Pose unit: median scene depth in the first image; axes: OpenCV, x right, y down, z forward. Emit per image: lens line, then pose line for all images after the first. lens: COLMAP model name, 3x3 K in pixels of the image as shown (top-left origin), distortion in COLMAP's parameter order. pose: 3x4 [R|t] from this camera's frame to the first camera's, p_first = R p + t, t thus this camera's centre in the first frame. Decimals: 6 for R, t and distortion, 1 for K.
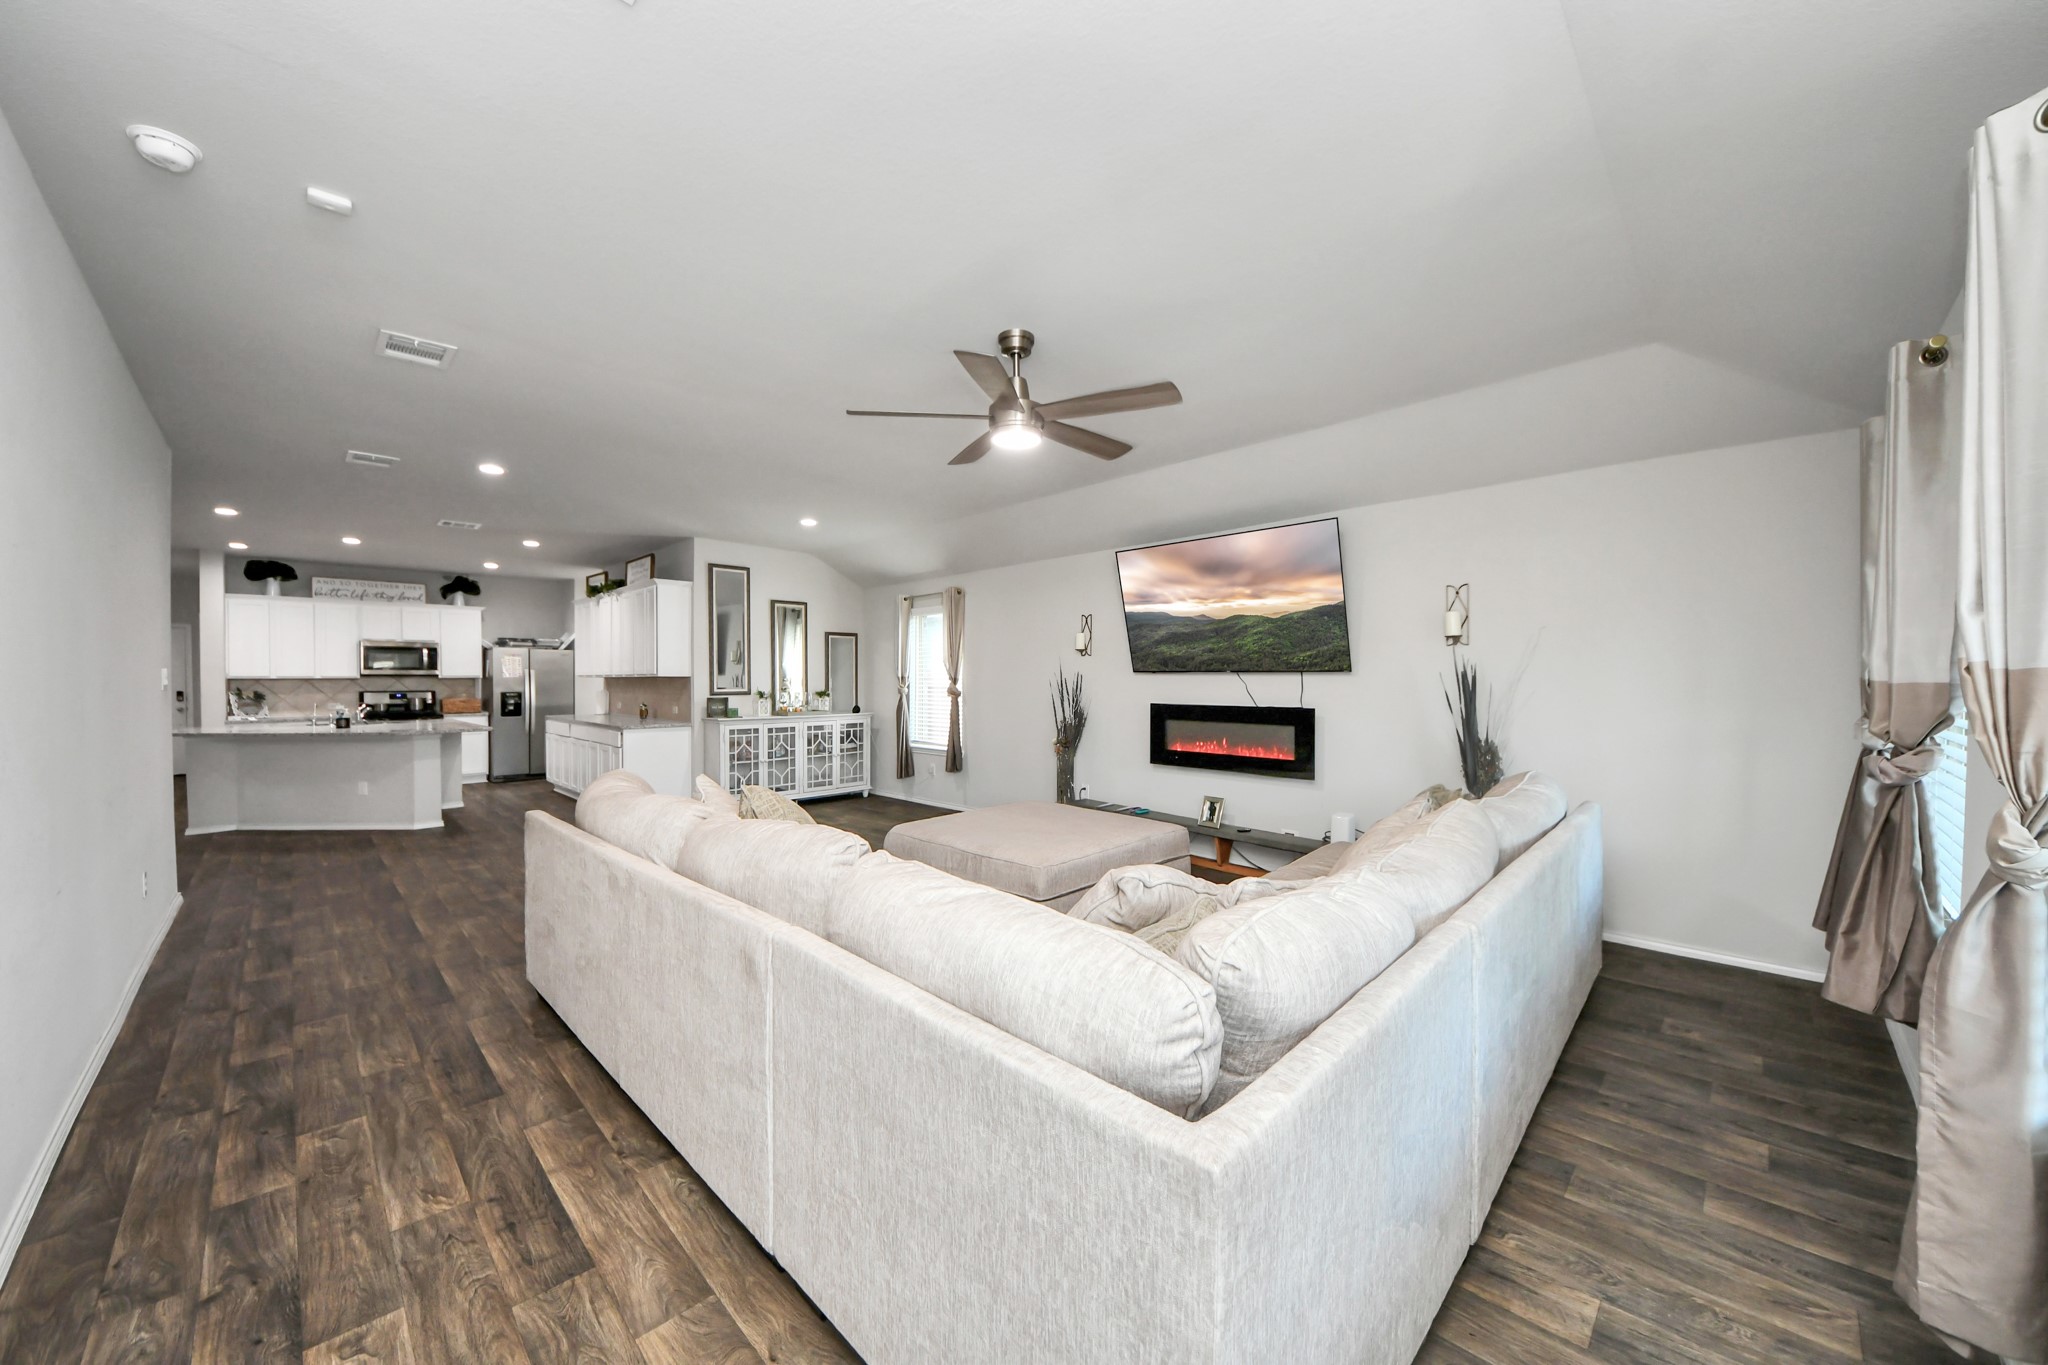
lens RADIAL K [[731.0, 0, 1015.8], [0, 731.0, 678.4], [0, 0, 1]] dist [0.011089, -0.008540]
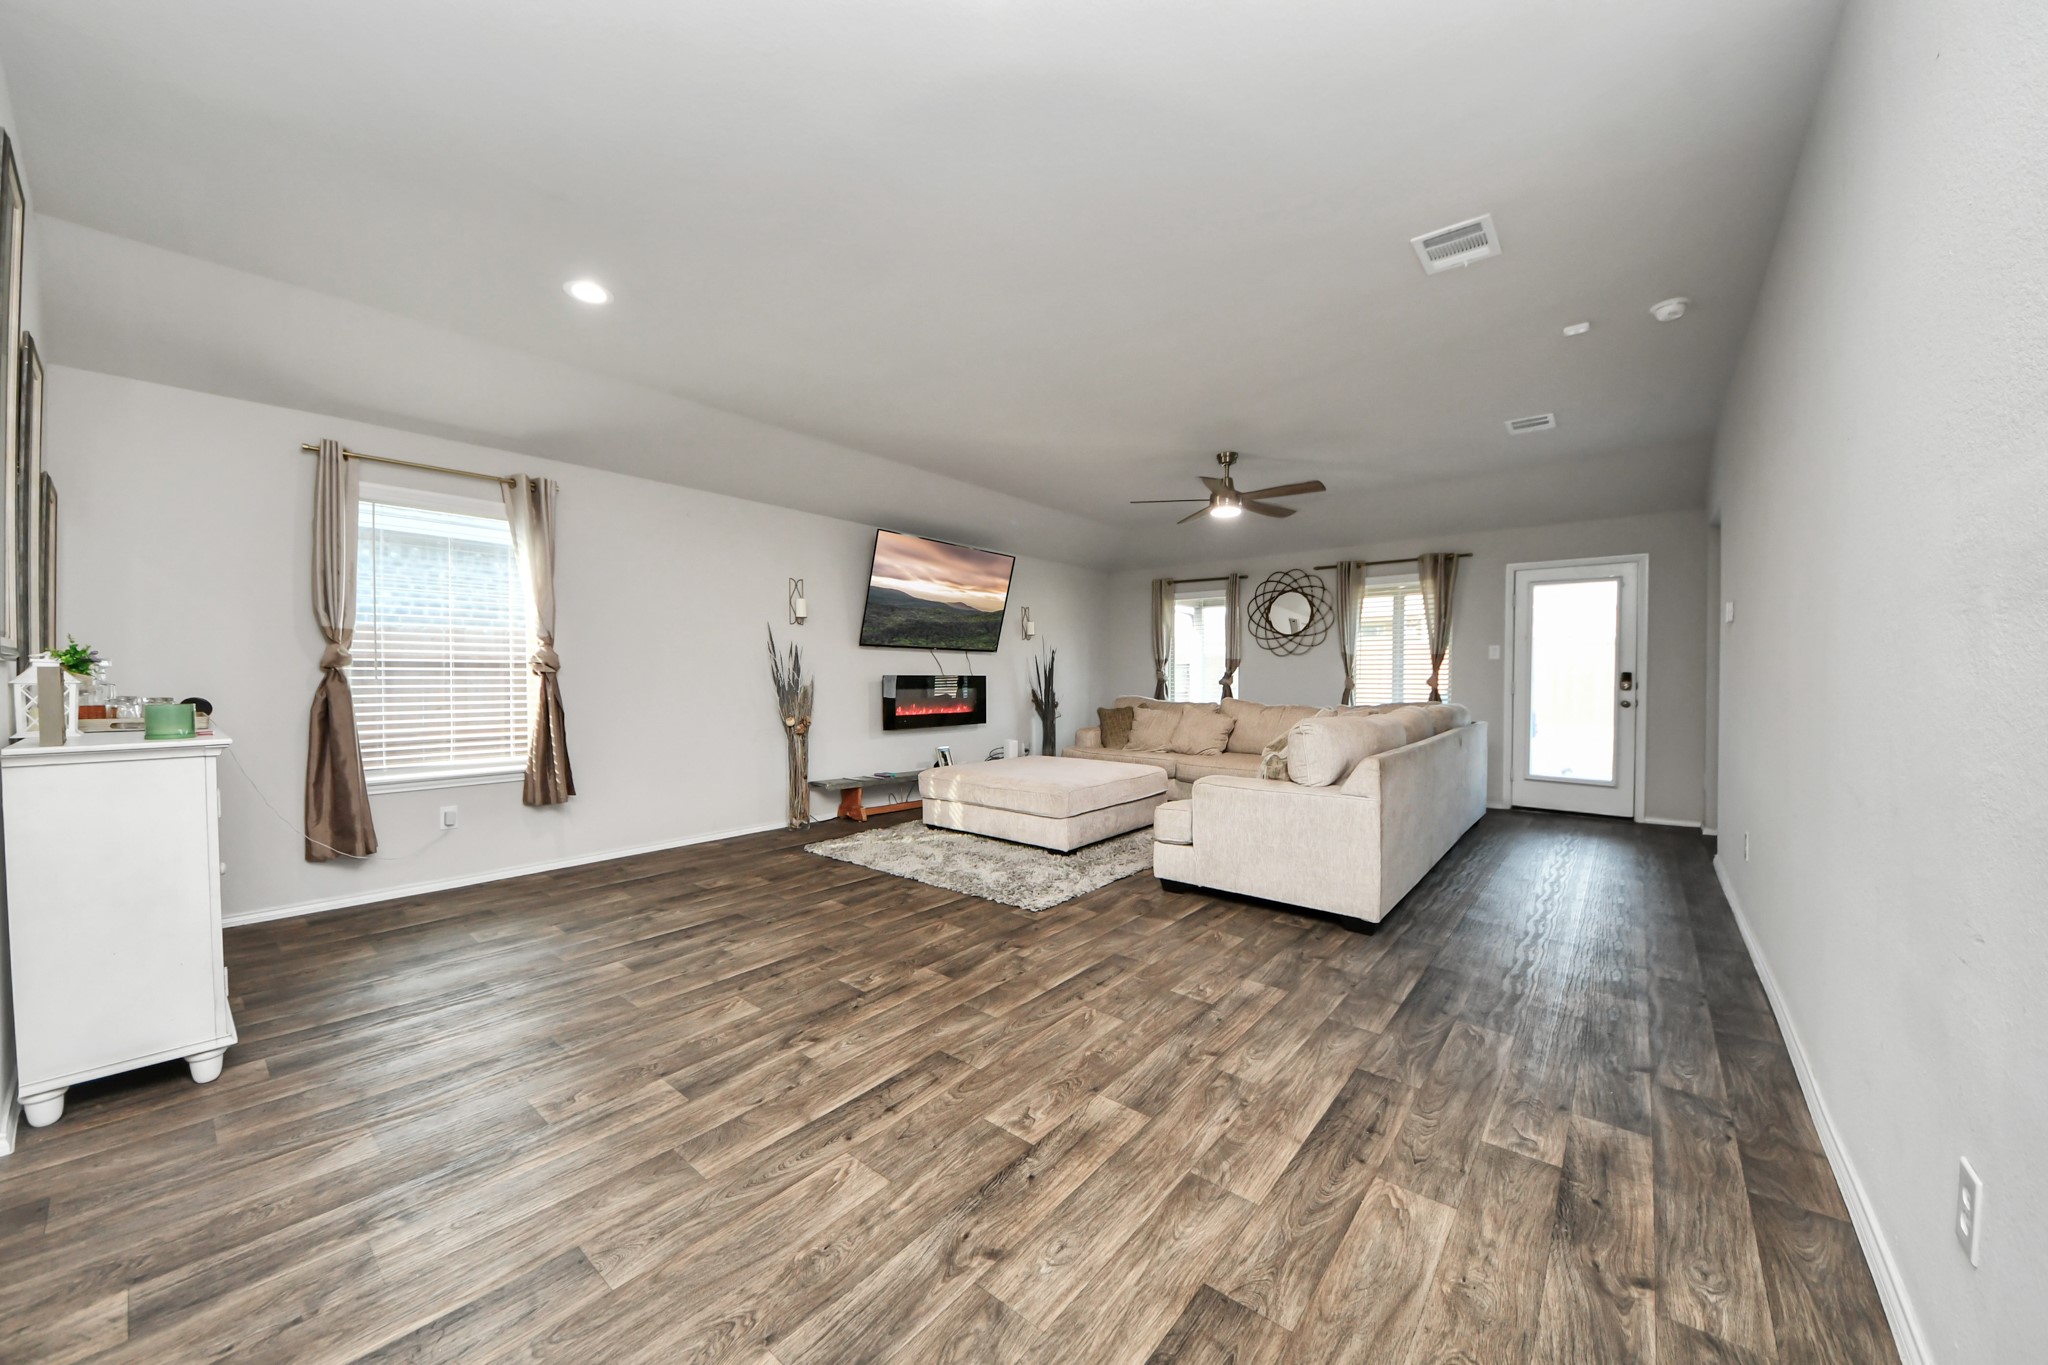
lens RADIAL K [[731.0, 0, 1006.7], [0, 731.0, 668.8], [0, 0, 1]] dist [0.011089, -0.008540]
pose [[-0.076726, 0.014264, 0.996950, -0.640459], [0.005243, 0.999890, -0.013903, 0.029216], [-0.997038, 0.004161, -0.076792, 0.634738]]
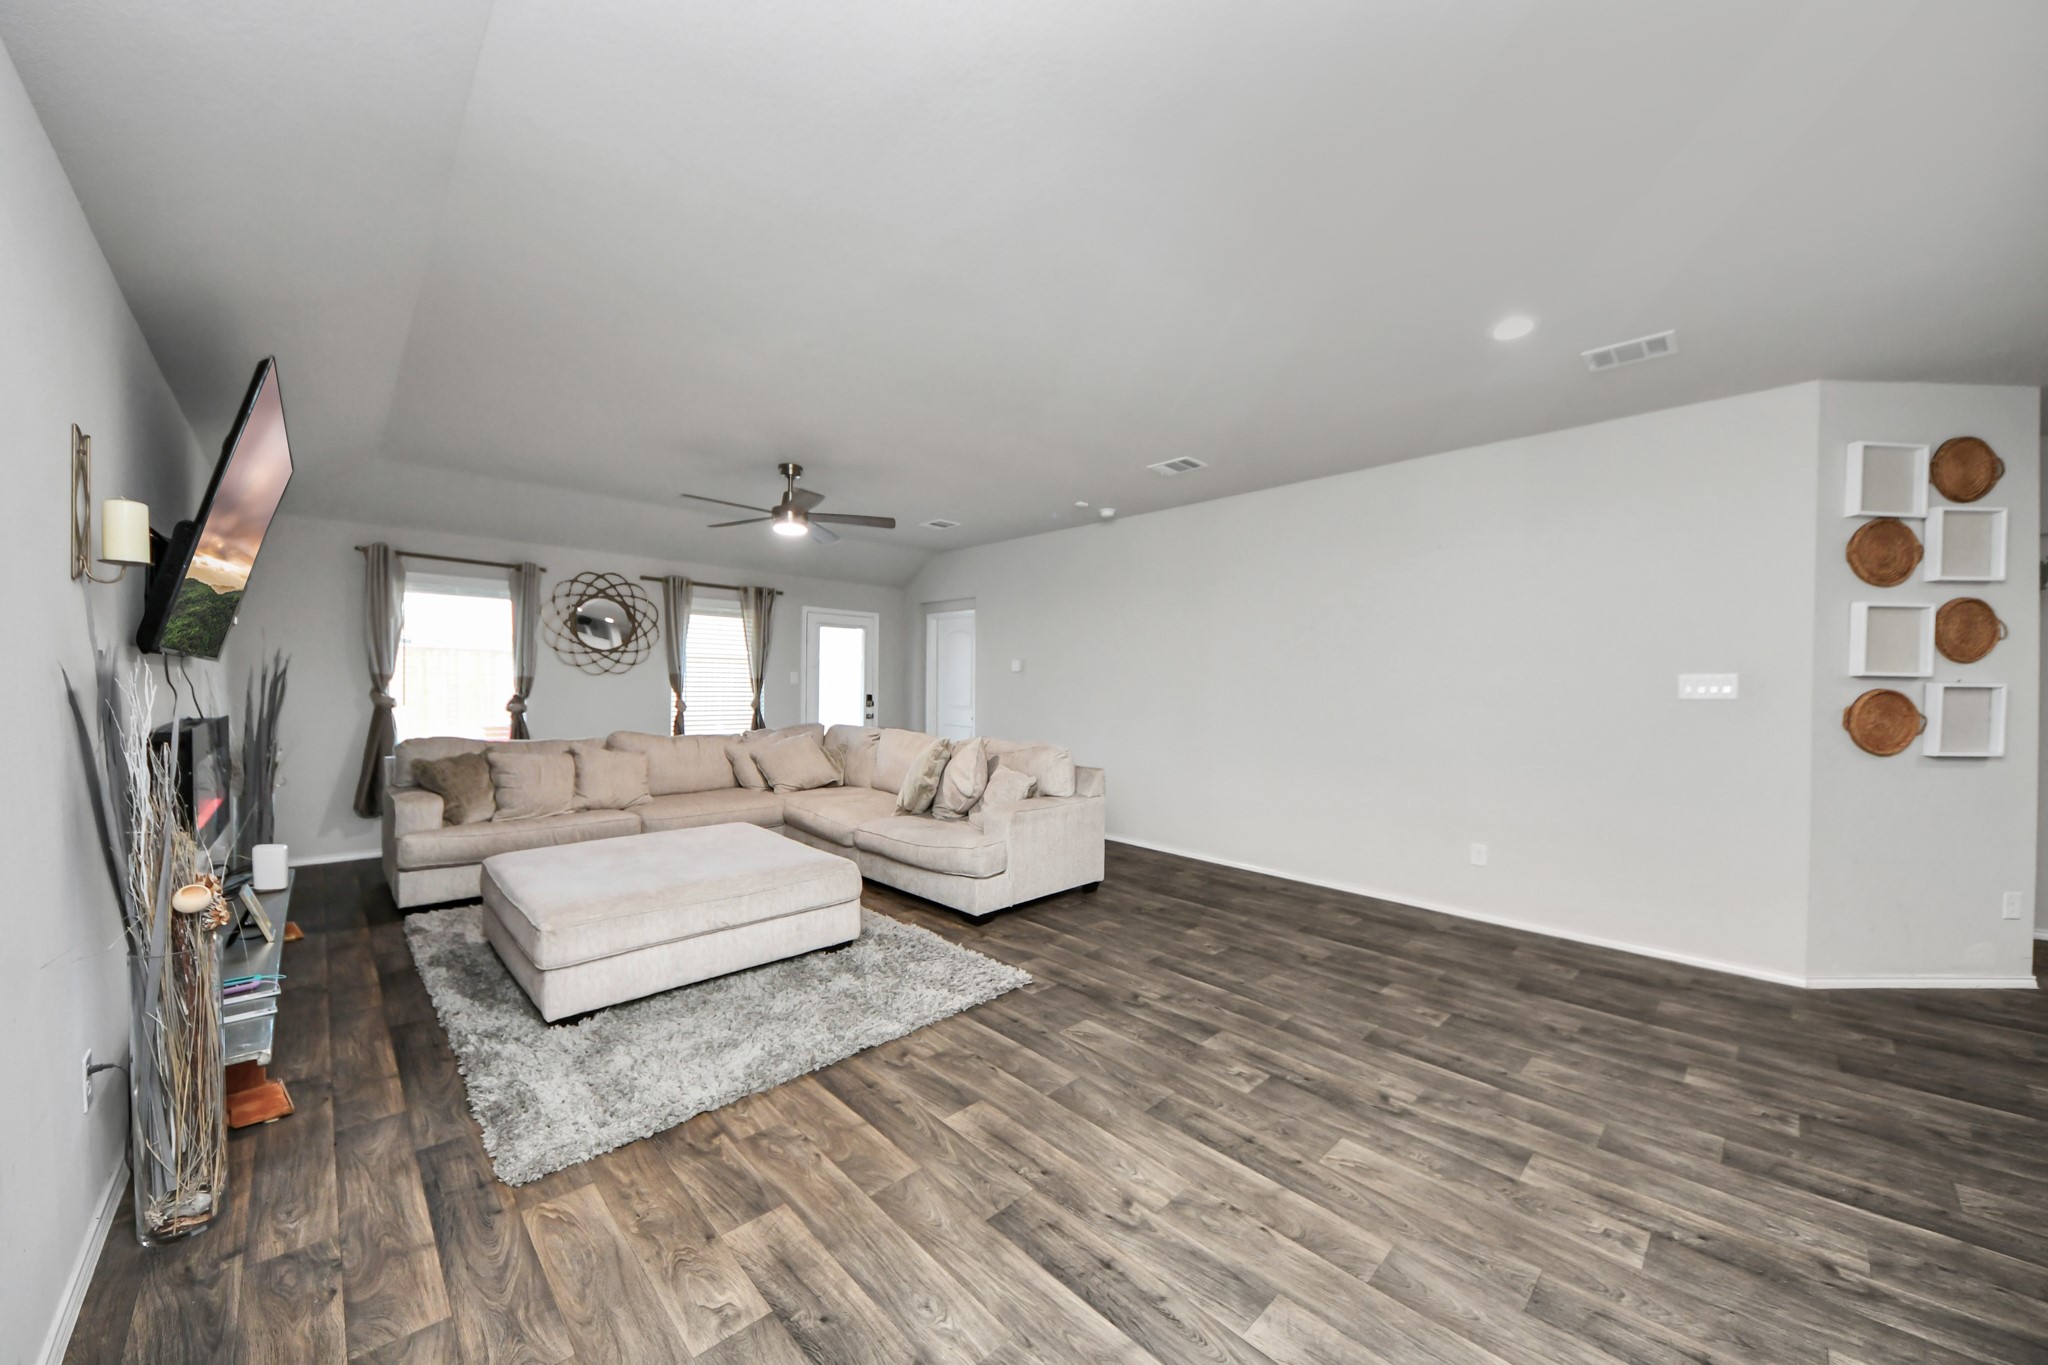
lens RADIAL K [[731.0, 0, 1023.3], [0, 731.0, 687.4], [0, 0, 1]] dist [0.011089, -0.008540]
pose [[-0.999880, -0.011463, 0.010431, -0.199110], [-0.011321, 0.999843, 0.013628, -0.000401], [-0.010585, 0.013508, -0.999853, 0.989011]]
